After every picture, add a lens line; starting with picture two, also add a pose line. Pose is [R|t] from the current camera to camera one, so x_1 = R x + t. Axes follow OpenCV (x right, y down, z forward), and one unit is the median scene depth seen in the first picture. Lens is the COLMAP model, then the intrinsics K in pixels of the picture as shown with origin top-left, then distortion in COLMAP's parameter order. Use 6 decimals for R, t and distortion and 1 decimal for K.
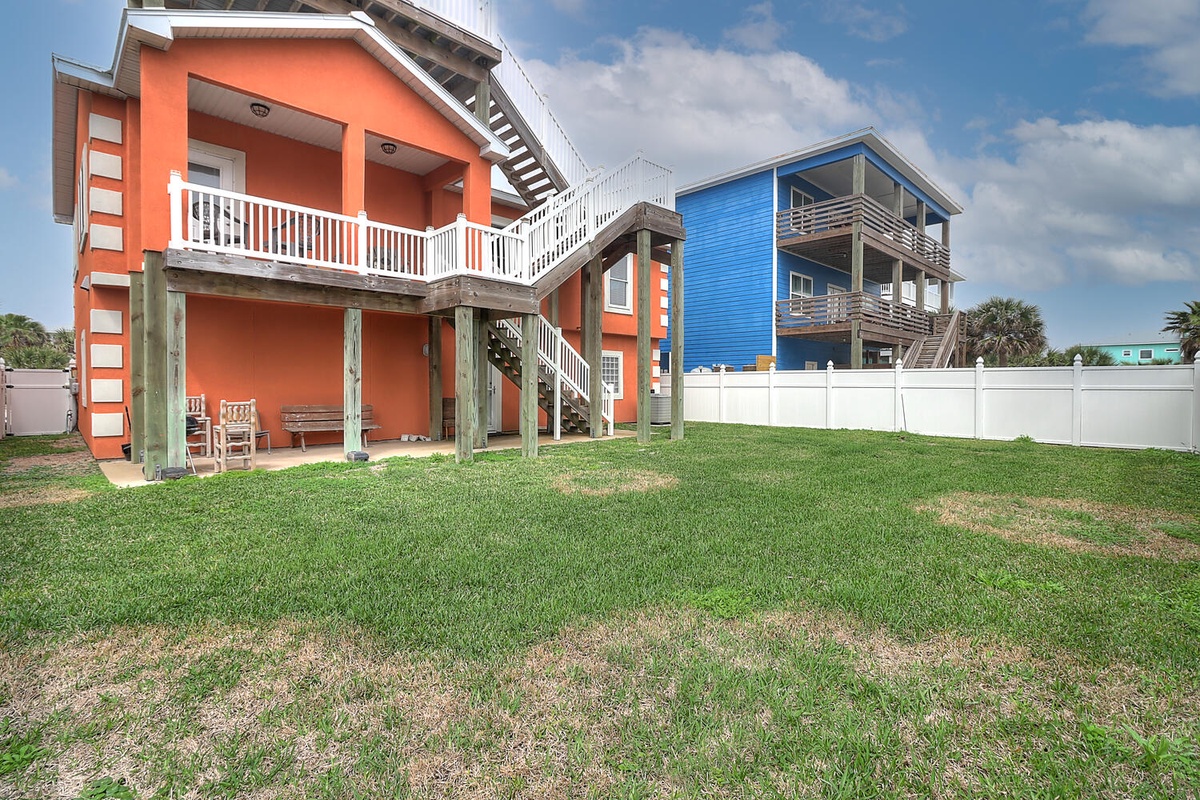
lens RADIAL K [[551.5, 0, 600.2], [0, 551.5, 391.5], [0, 0, 1]] dist [0.001862, -0.000002]
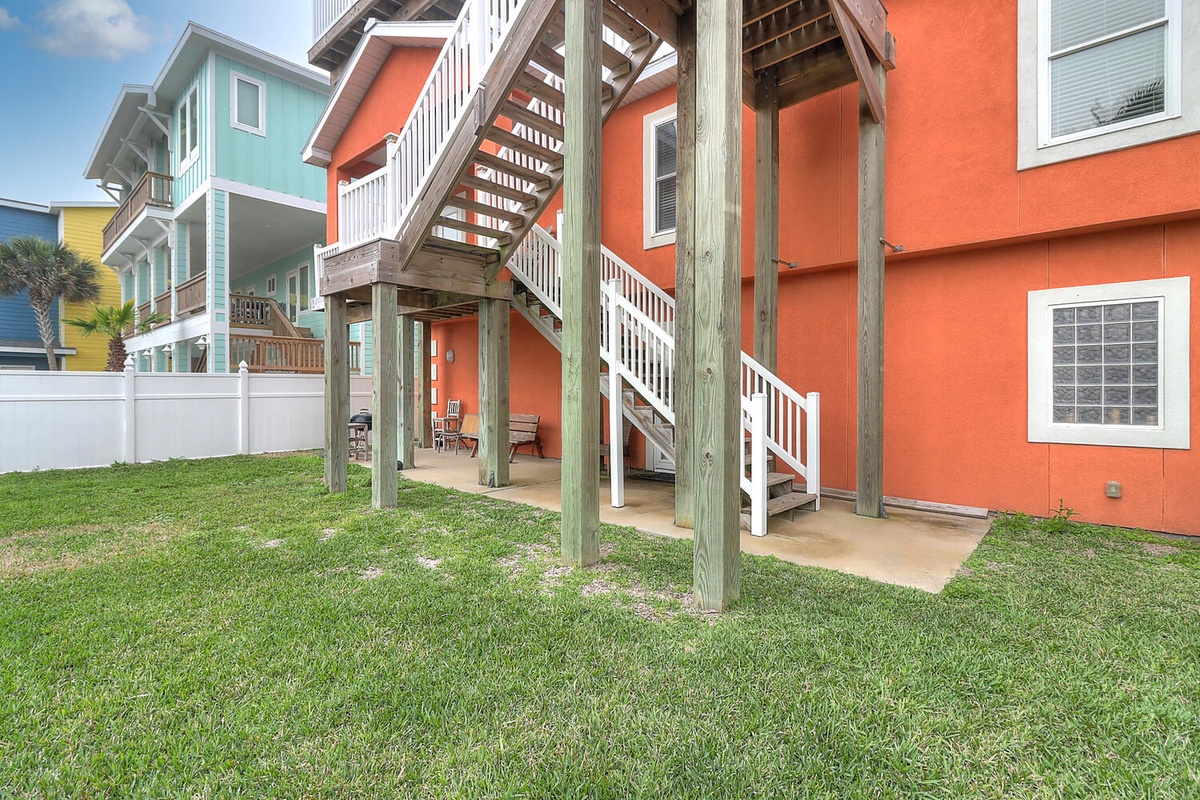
lens RADIAL K [[551.5, 0, 600.2], [0, 551.5, 391.5], [0, 0, 1]] dist [0.001862, -0.000002]
pose [[0.057794, 0.001640, -0.998327, 0.372939], [-0.015546, 0.999879, 0.000743, -0.013420], [0.998207, 0.015477, 0.057813, 0.859359]]
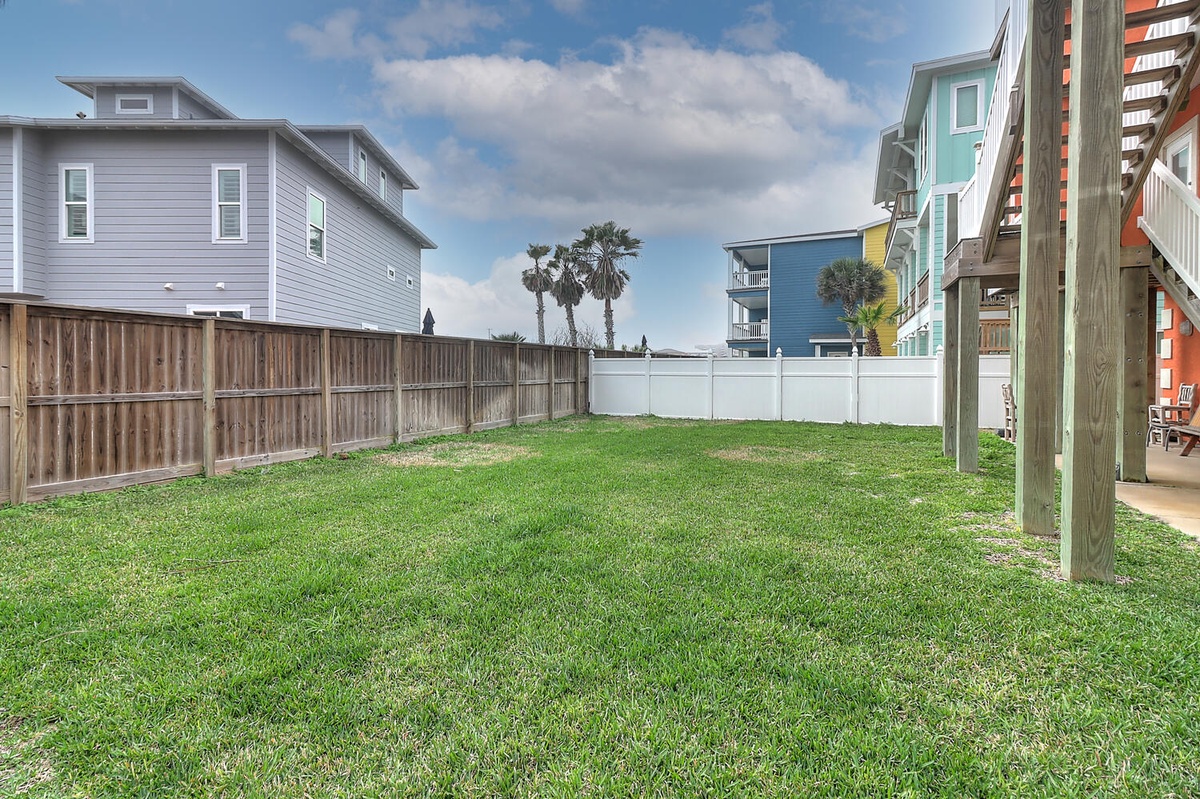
lens RADIAL K [[576.2, 0, 579.0], [0, 576.2, 373.7], [0, 0, 1]] dist [0.002256, 0.000429]
pose [[-0.940610, -0.001787, -0.339483, 0.436328], [-0.010149, 0.999687, 0.022859, -0.016973], [0.339336, 0.024947, -0.940334, 1.090140]]
